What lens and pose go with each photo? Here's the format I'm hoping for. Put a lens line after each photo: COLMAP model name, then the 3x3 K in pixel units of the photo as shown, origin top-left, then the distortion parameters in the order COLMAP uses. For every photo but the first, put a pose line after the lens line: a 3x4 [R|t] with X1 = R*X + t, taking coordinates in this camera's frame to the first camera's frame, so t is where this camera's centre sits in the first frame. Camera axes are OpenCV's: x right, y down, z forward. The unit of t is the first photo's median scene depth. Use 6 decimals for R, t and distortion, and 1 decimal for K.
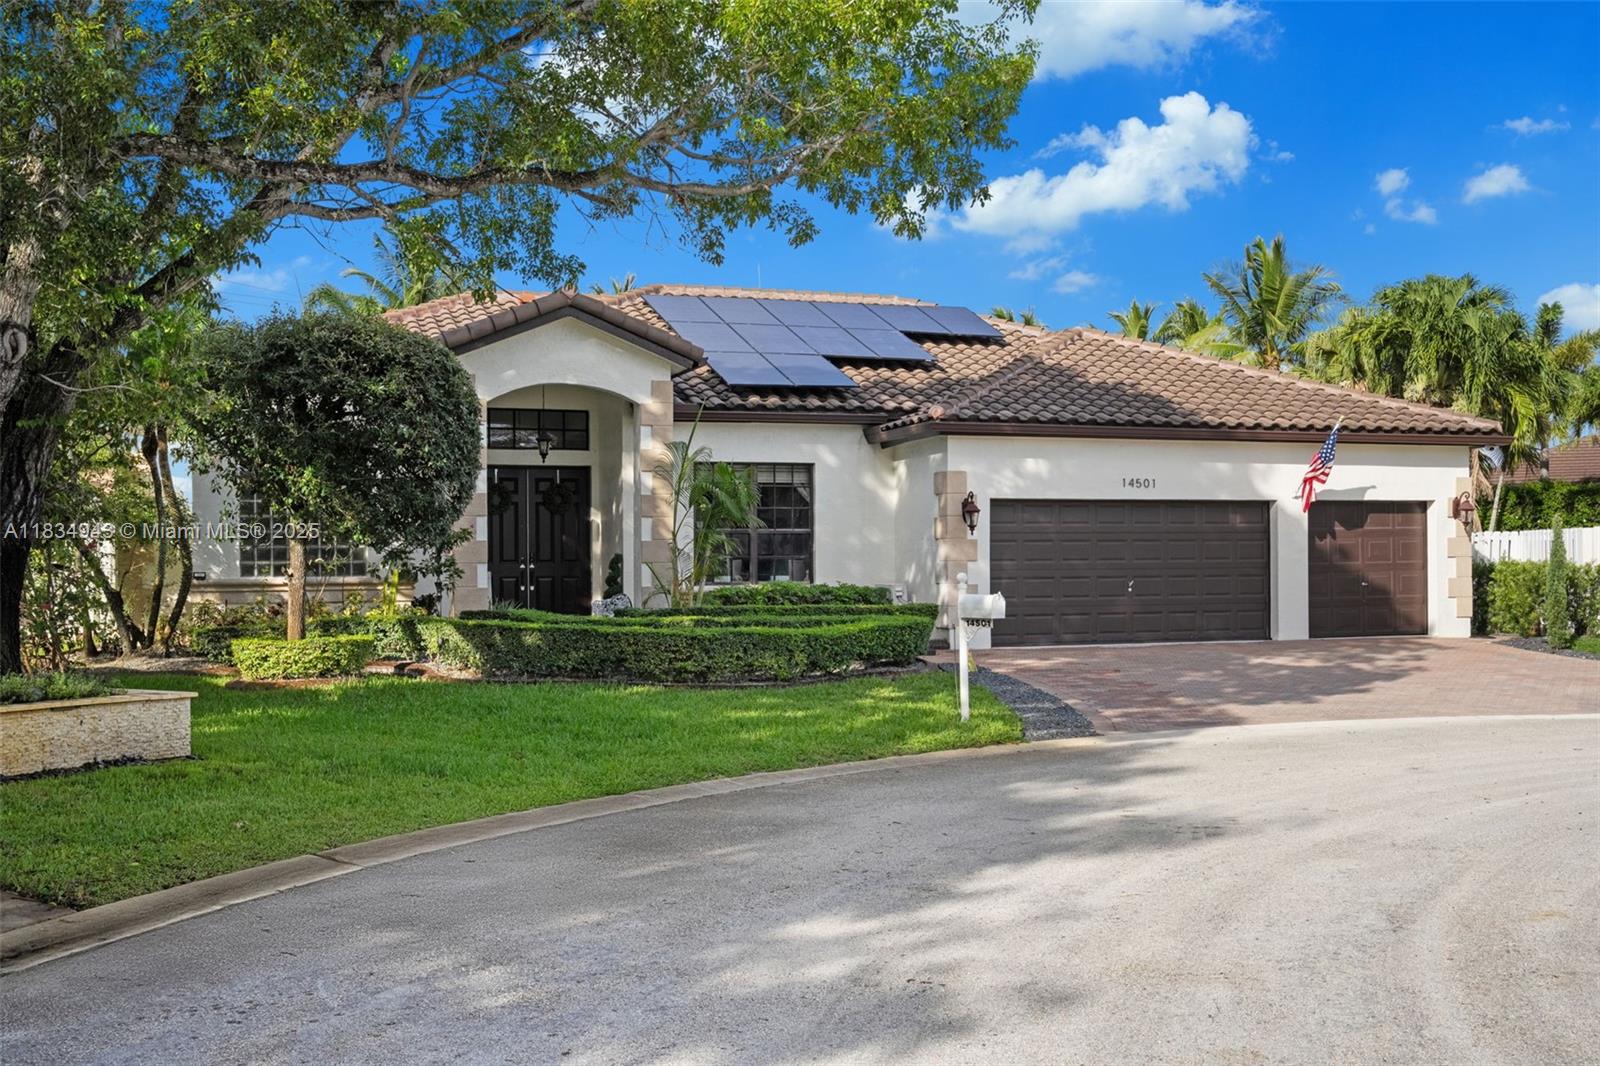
lens RADIAL K [[1567.8, 0, 799.5], [0, 1567.8, 545.2], [0, 0, 1]] dist [0.016483, 0.000000]
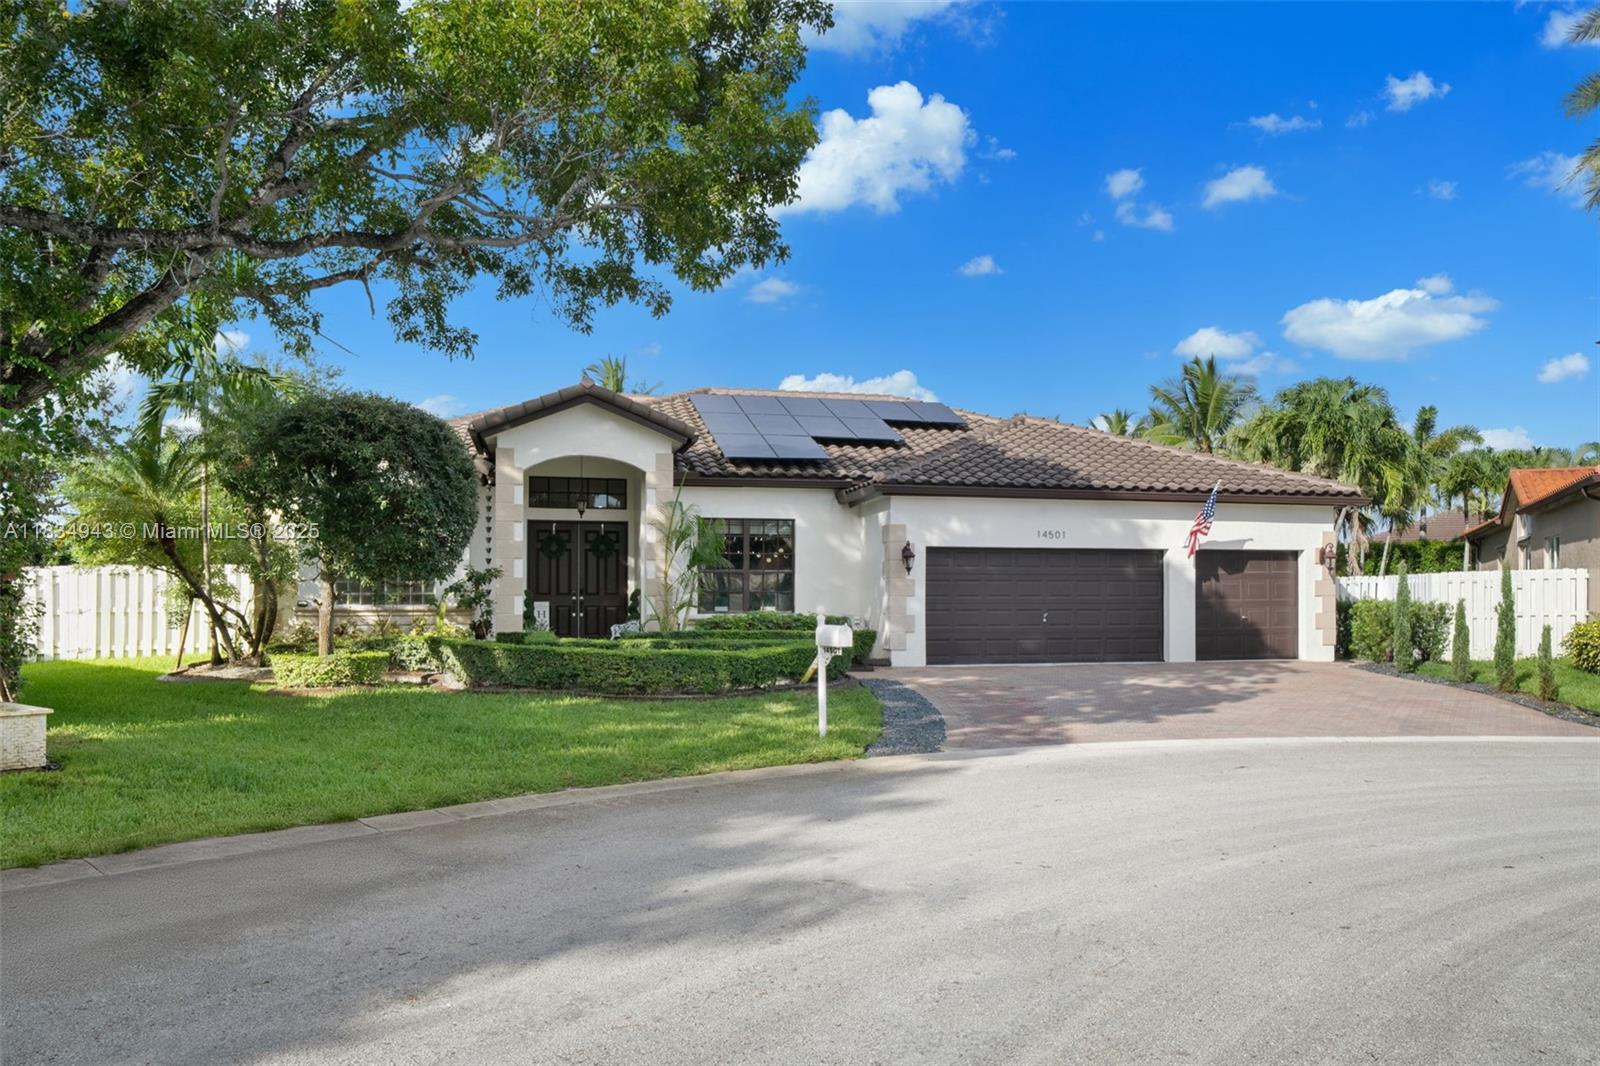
lens RADIAL K [[1054.8, 0, 794.0], [0, 1054.8, 598.3], [0, 0, 1]] dist [-0.001198, -0.005957]
pose [[0.994471, 0.006975, -0.104777, 0.106935], [-0.005719, 0.999908, 0.012282, 0.001778], [0.104853, -0.011615, 0.994420, 0.155305]]
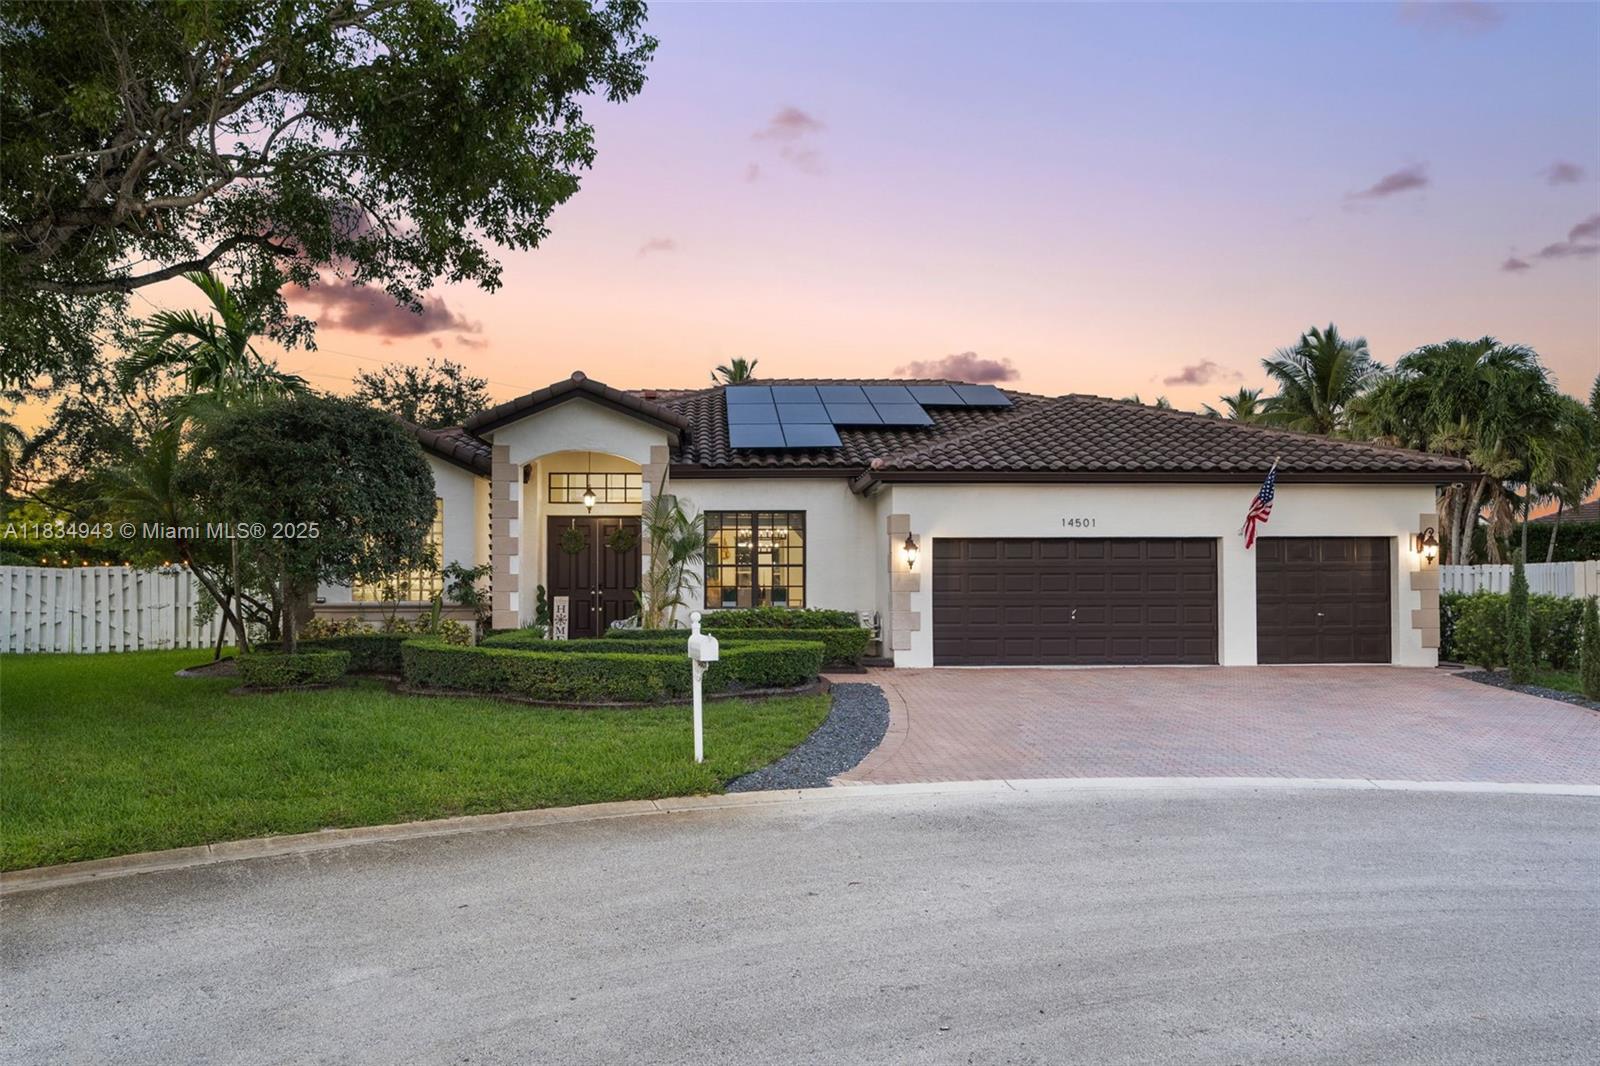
lens RADIAL K [[983.1, 0, 741.5], [0, 983.1, 567.0], [0, 0, 1]] dist [0.001964, -0.000723]
pose [[0.954190, -0.000617, -0.299201, 0.206832], [-0.000282, 0.999996, -0.002961, -0.006177], [0.299201, 0.002910, 0.954186, 0.270251]]
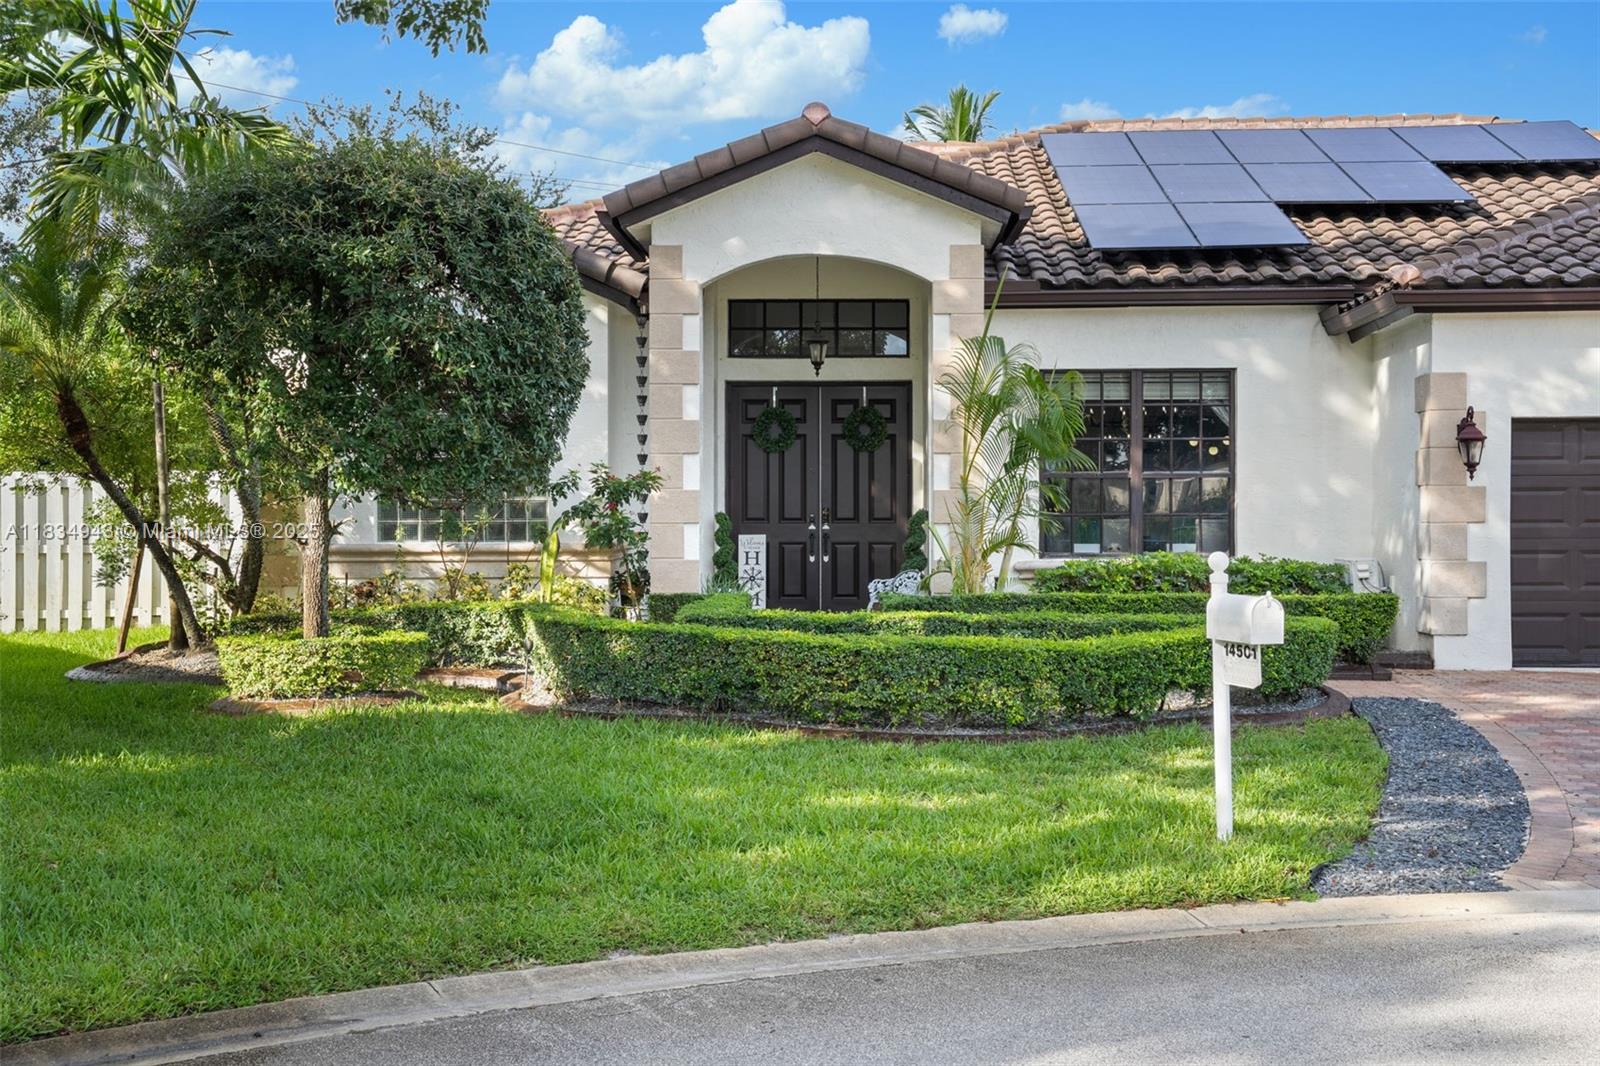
lens RADIAL K [[1869.0, 0, 840.4], [0, 1869.0, 521.0], [0, 0, 1]] dist [0.055319, 0.000000]
pose [[0.939609, 0.004306, -0.342224, 0.128601], [0.000377, 0.999907, 0.013615, -0.000653], [0.342251, -0.012921, 0.939520, 0.247315]]
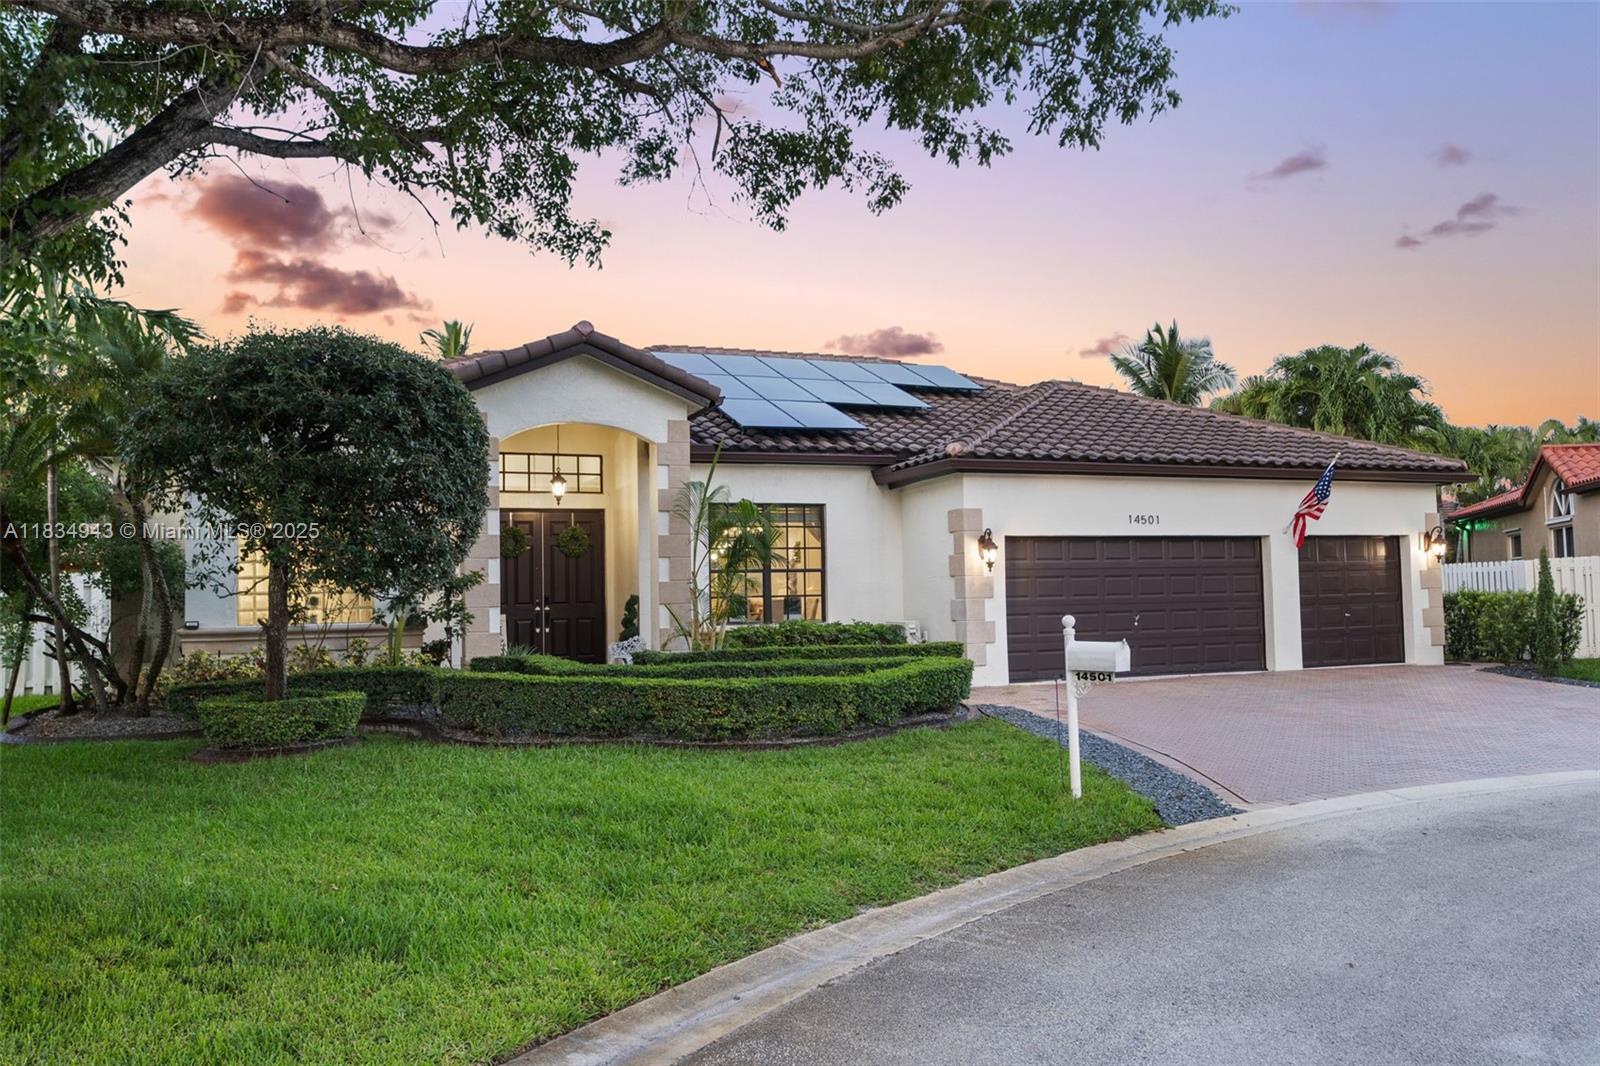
lens RADIAL K [[1188.3, 0, 801.2], [0, 1188.3, 541.2], [0, 0, 1]] dist [0.011614, -0.007786]
pose [[0.999111, -0.010583, 0.040807, -0.040868], [0.012045, 0.999288, -0.035746, -0.000558], [-0.040400, 0.036205, 0.998527, 0.246378]]
